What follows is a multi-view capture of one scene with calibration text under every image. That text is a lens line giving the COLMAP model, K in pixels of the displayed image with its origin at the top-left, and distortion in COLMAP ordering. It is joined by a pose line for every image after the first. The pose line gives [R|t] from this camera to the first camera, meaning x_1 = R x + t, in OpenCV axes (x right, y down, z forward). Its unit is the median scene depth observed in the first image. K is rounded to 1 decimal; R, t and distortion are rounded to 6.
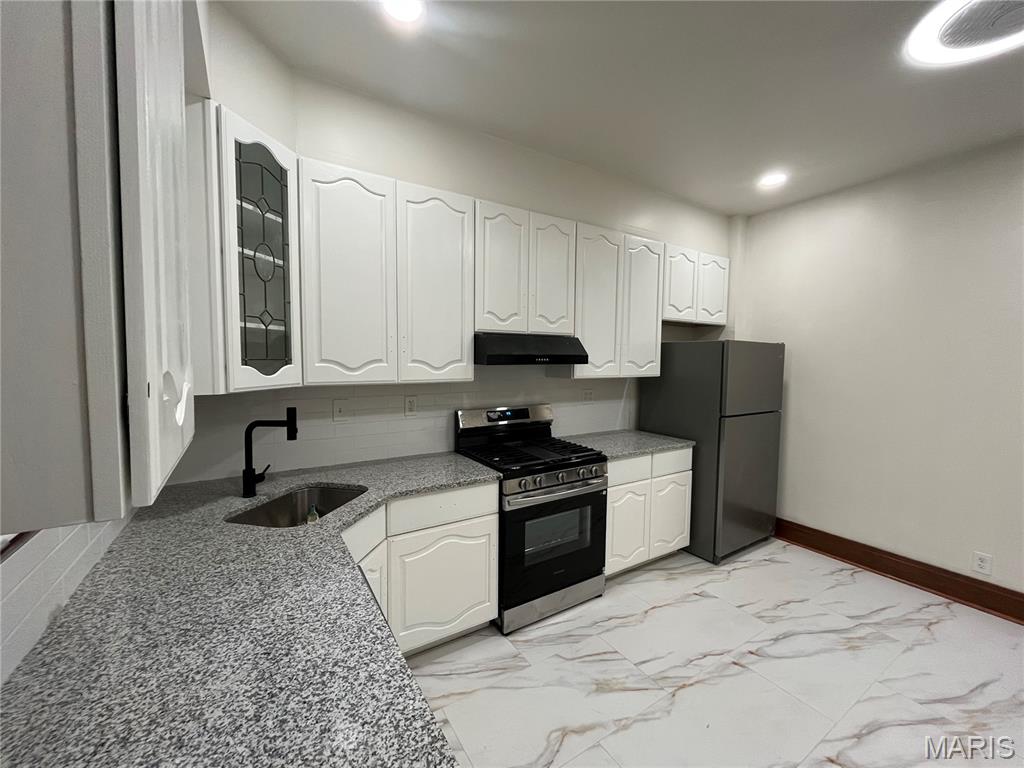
lens RADIAL K [[414.1, 0, 507.2], [0, 414.1, 382.2], [0, 0, 1]] dist [-0.005061, 0.000943]
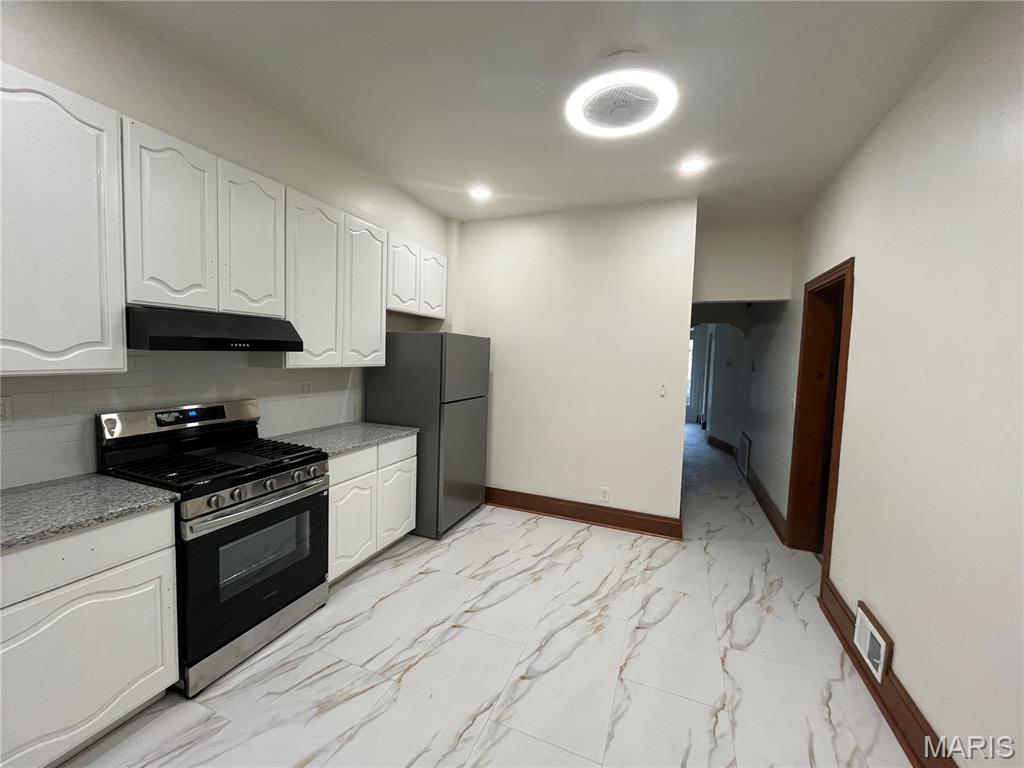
lens RADIAL K [[414.1, 0, 511.2], [0, 414.1, 382.6], [0, 0, 1]] dist [-0.005061, 0.000943]
pose [[0.804975, -0.022857, 0.592868, 0.029838], [0.008487, 0.999599, 0.027015, 0.001797], [-0.593248, -0.016715, 0.804846, 0.026493]]
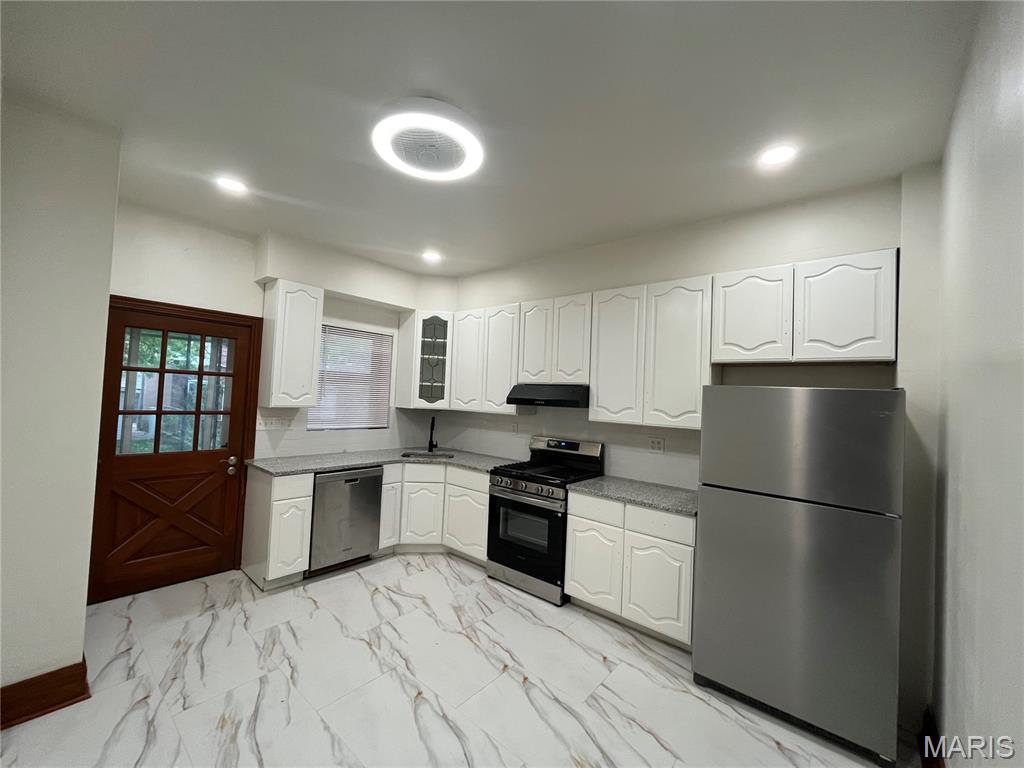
lens RADIAL K [[414.1, 0, 507.7], [0, 414.1, 384.3], [0, 0, 1]] dist [-0.005061, 0.000943]
pose [[0.296494, -0.025279, -0.954700, 1.375003], [-0.101419, 0.993164, -0.057794, -0.022806], [0.949634, 0.113960, 0.291904, 0.480394]]
